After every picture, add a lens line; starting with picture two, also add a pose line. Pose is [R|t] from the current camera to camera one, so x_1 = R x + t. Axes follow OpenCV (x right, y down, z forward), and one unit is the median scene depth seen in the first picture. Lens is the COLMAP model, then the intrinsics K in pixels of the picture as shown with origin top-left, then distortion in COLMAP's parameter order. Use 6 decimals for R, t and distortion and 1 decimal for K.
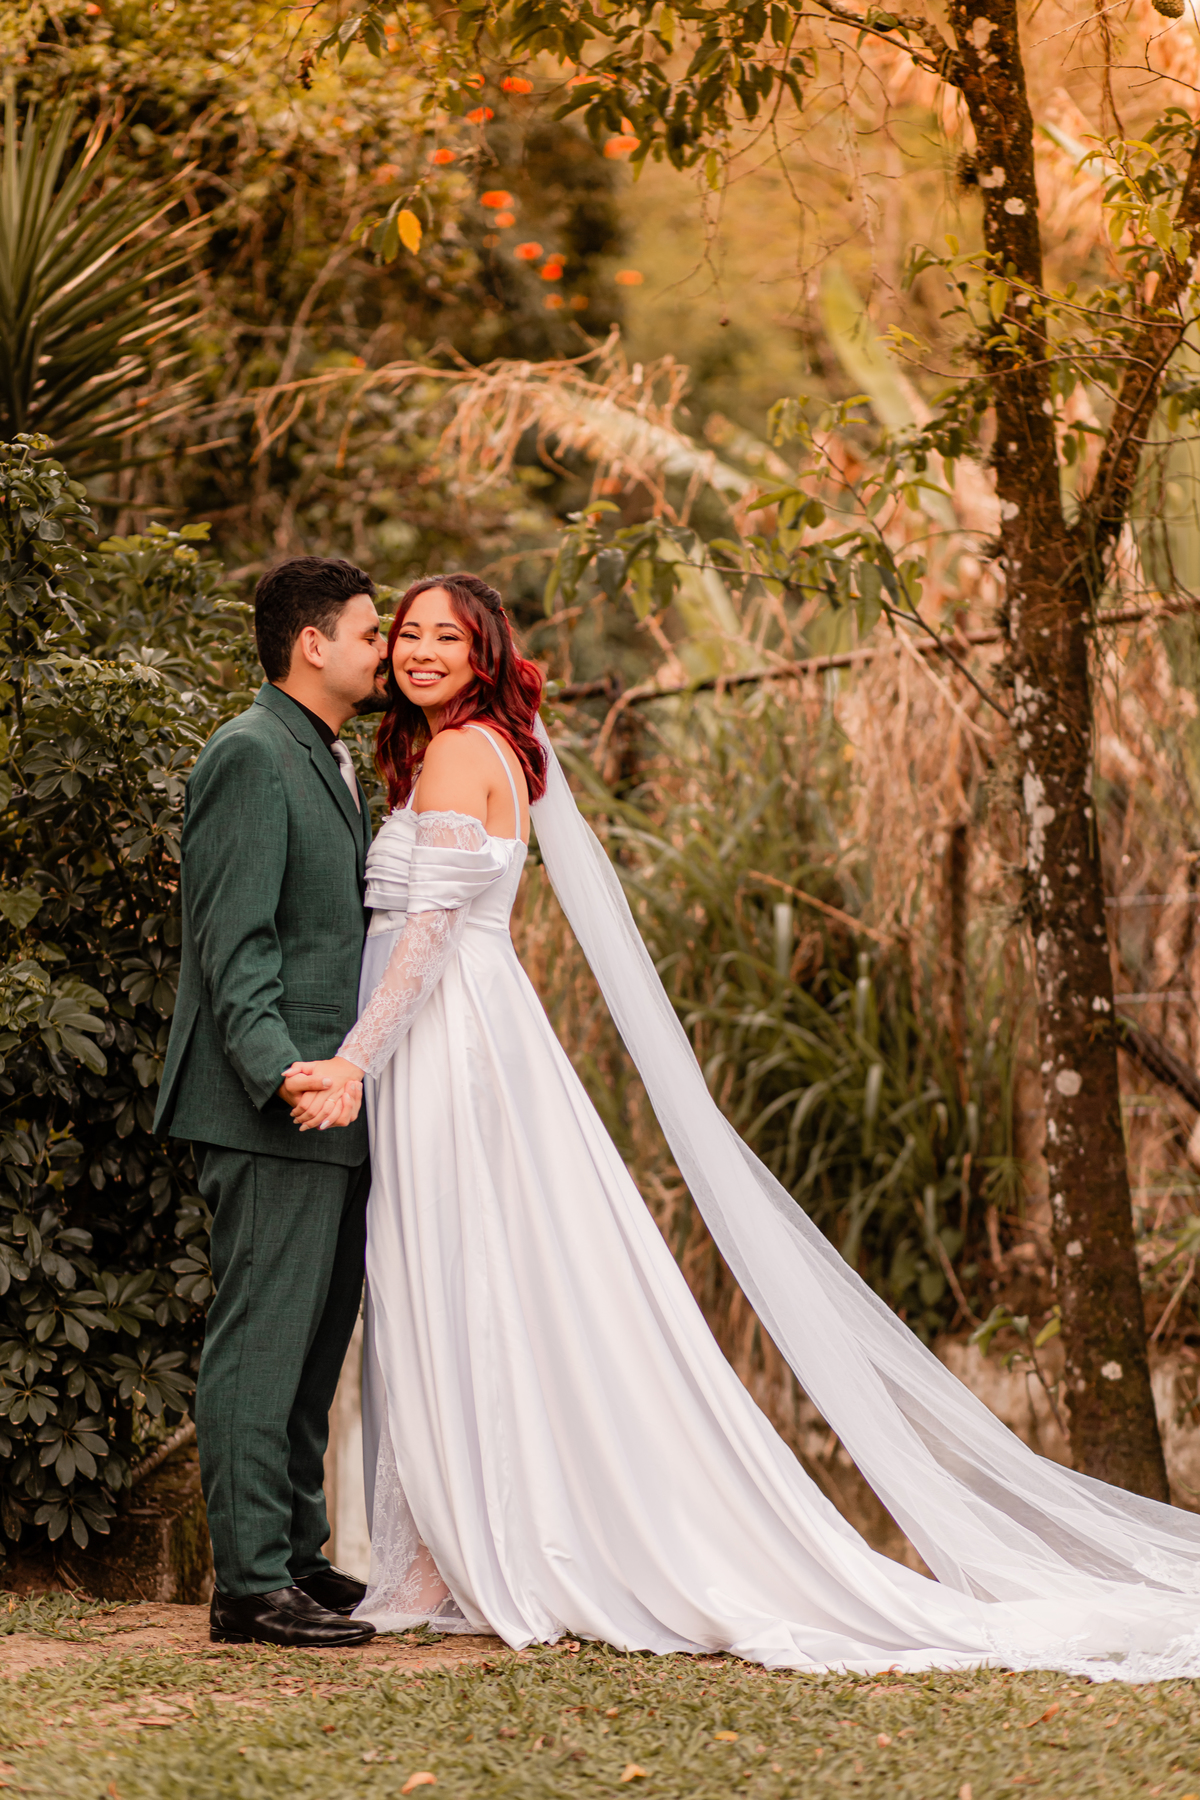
lens RADIAL K [[4485.1, 0, 601.8], [0, 4485.1, 941.0], [0, 0, 1]] dist [0.104103, -0.332459]
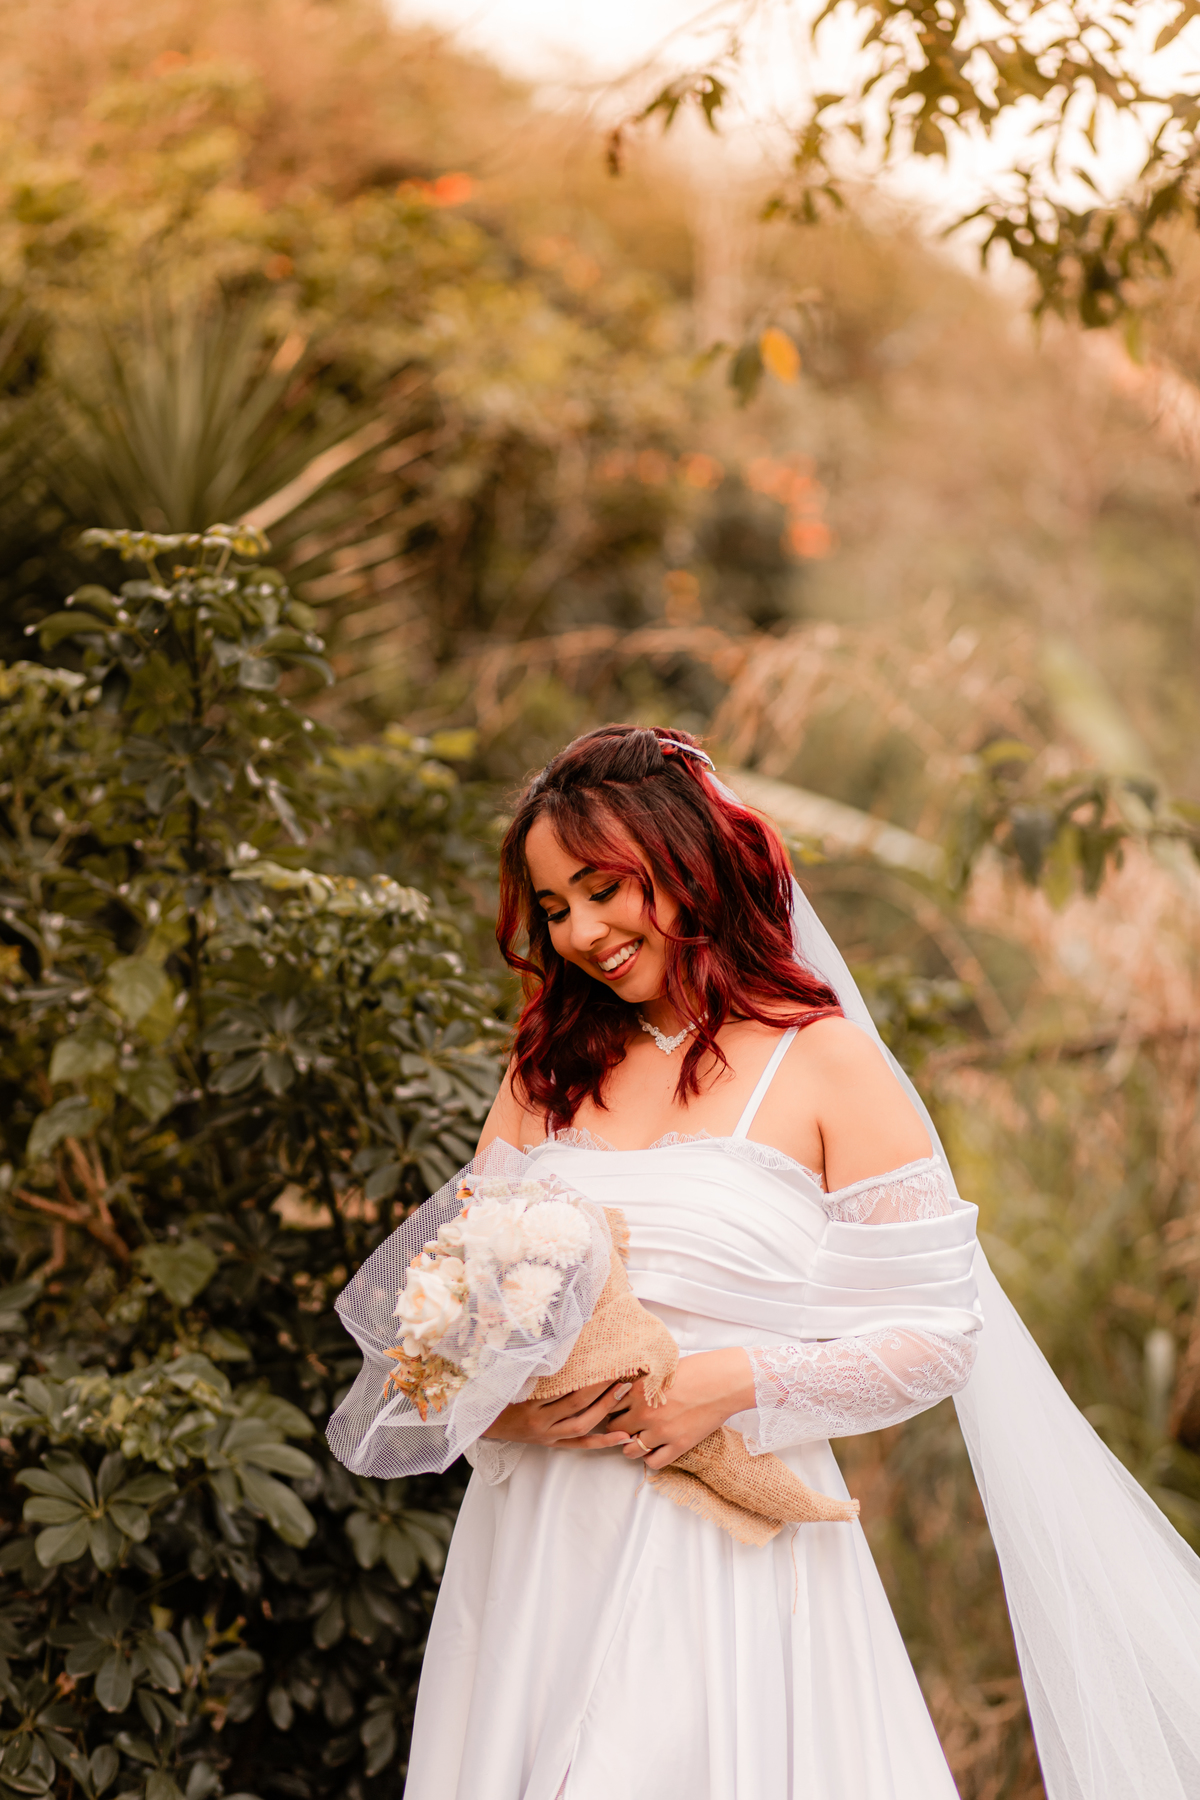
lens RADIAL K [[4920.3, 0, 602.4], [0, 4920.3, 999.7], [0, 0, 1]] dist [0.753659, -11.096644]
pose [[0.998622, 0.036641, -0.037575, -0.046299], [-0.039409, 0.996345, -0.075791, 0.004862], [0.034661, 0.077167, 0.996416, 0.309346]]
